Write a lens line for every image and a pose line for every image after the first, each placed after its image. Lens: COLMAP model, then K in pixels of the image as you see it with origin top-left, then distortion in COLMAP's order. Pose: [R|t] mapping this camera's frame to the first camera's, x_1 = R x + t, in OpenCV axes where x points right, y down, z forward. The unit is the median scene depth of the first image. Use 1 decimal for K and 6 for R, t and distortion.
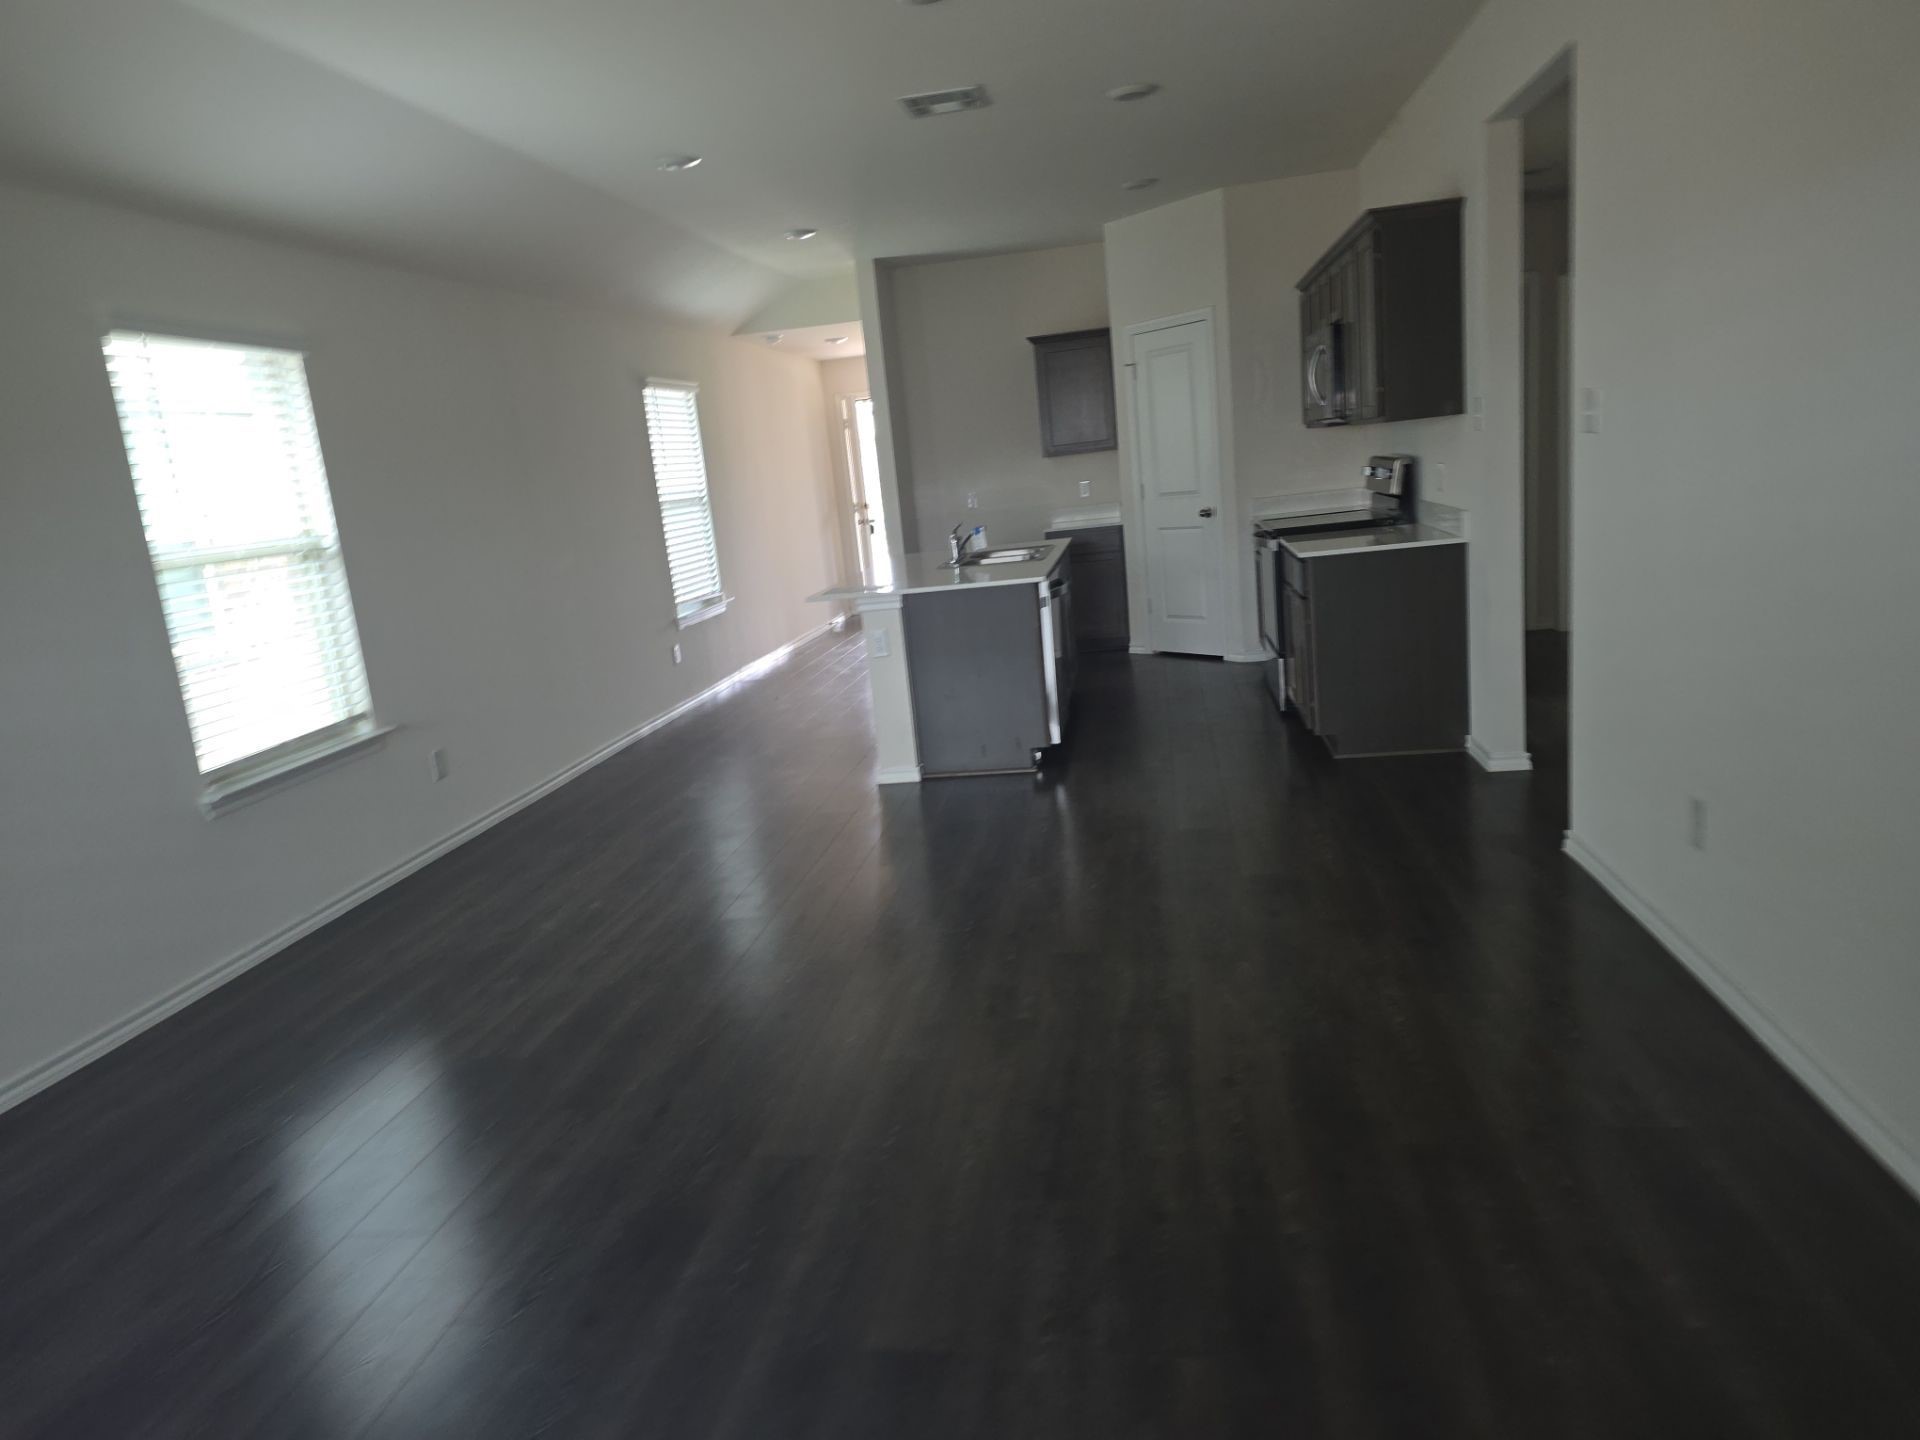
lens RADIAL K [[1246.9, 0, 946.9], [0, 1246.9, 698.3], [0, 0, 1]] dist [0.102535, -0.002189]
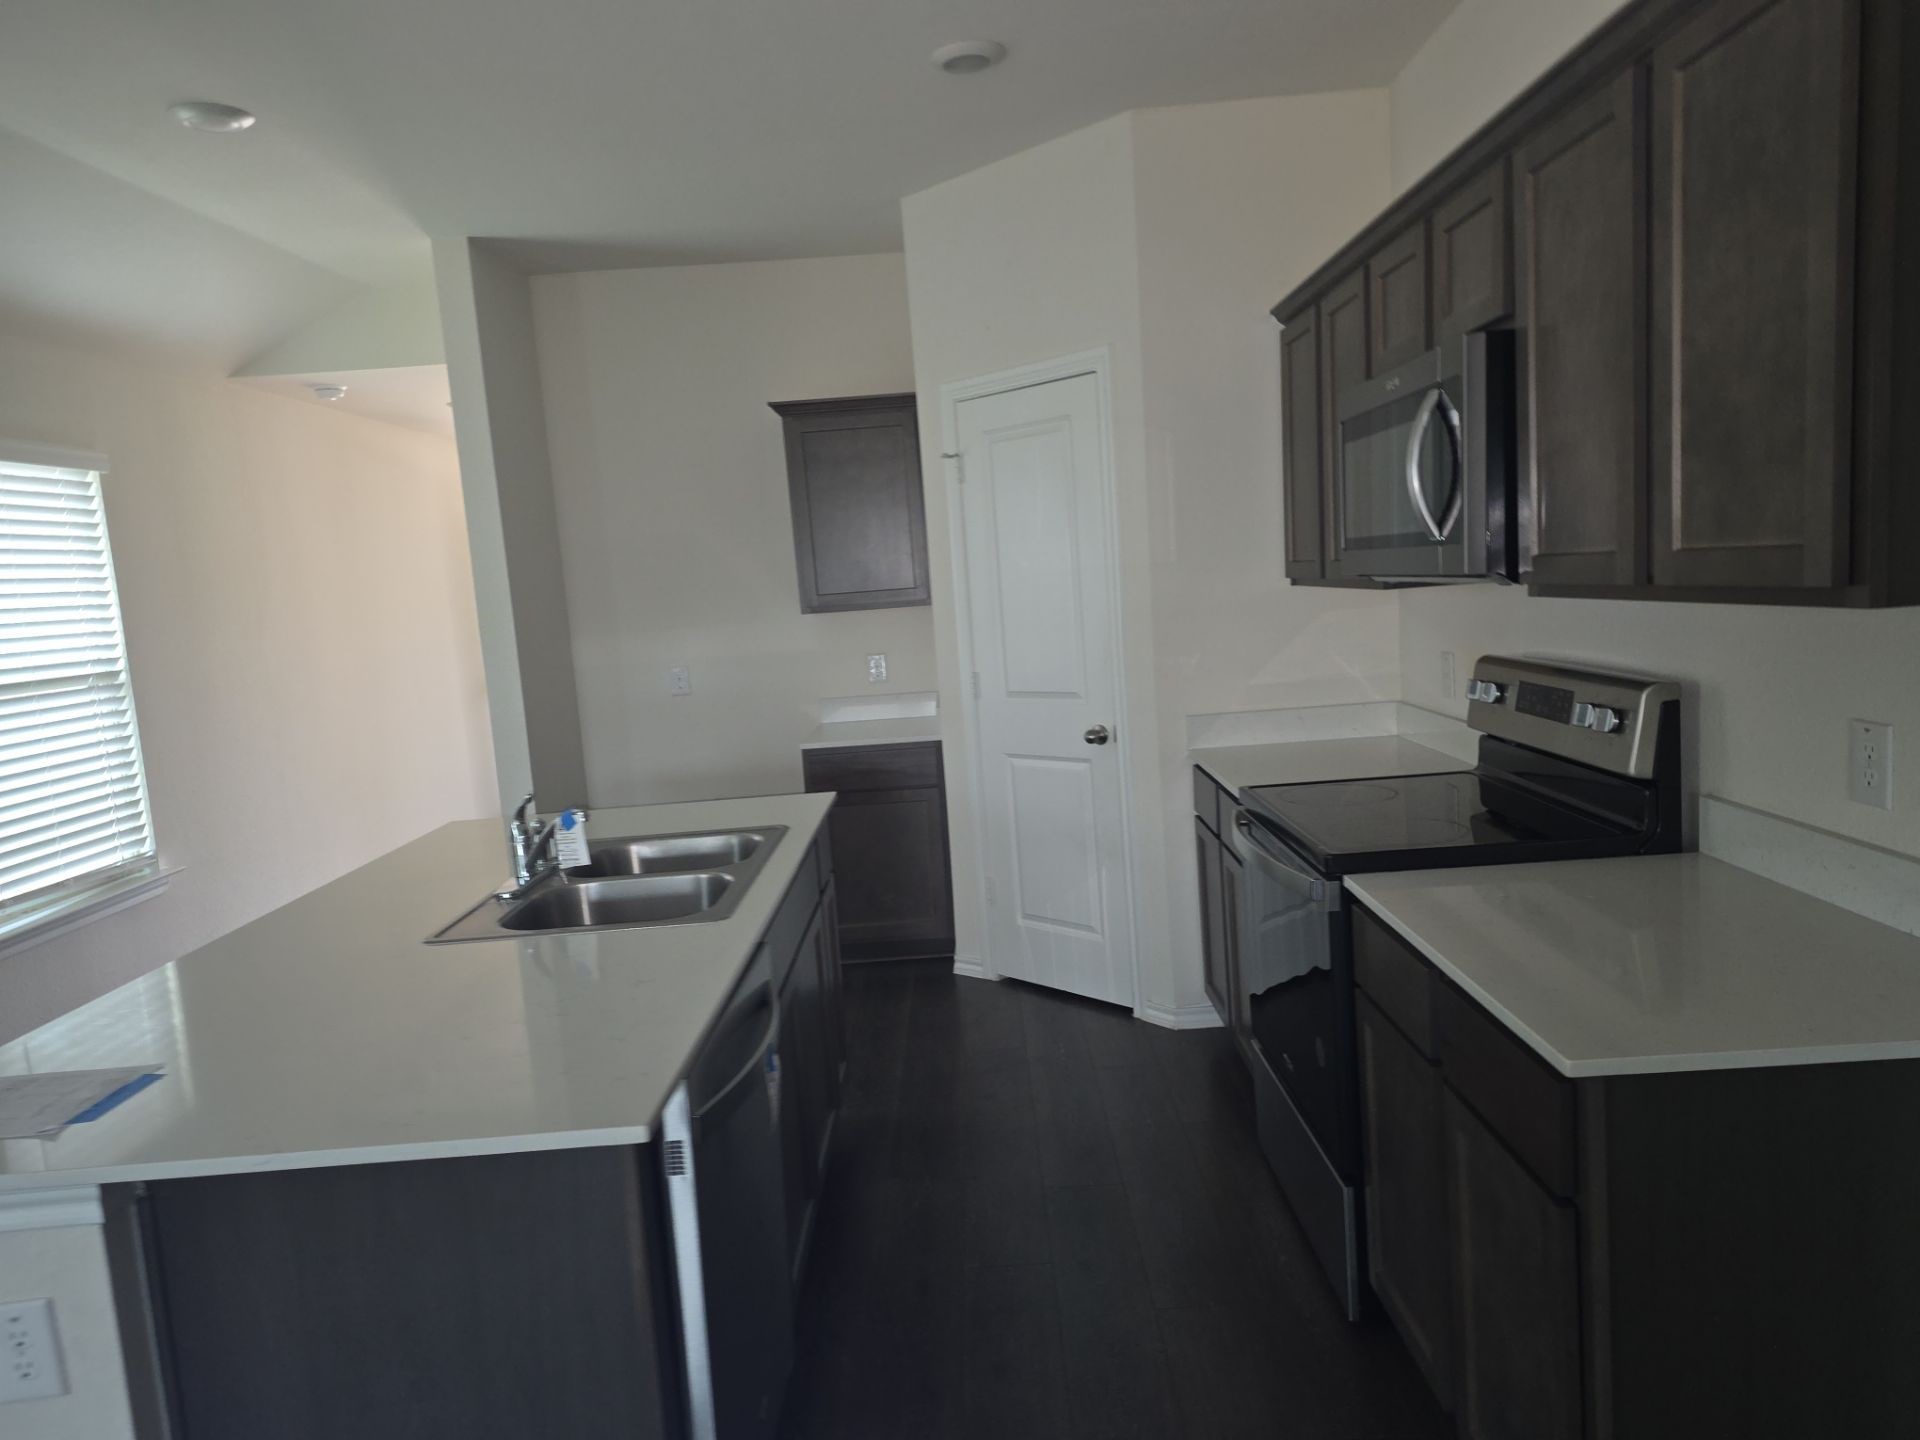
lens RADIAL K [[1273.3, 0, 968.0], [0, 1273.3, 721.5], [0, 0, 1]] dist [0.117529, -0.124521]
pose [[0.987451, 0.010784, 0.157556, 0.071142], [0.002199, 0.996630, -0.081998, -0.112506], [-0.157909, 0.081316, 0.984100, 0.498049]]
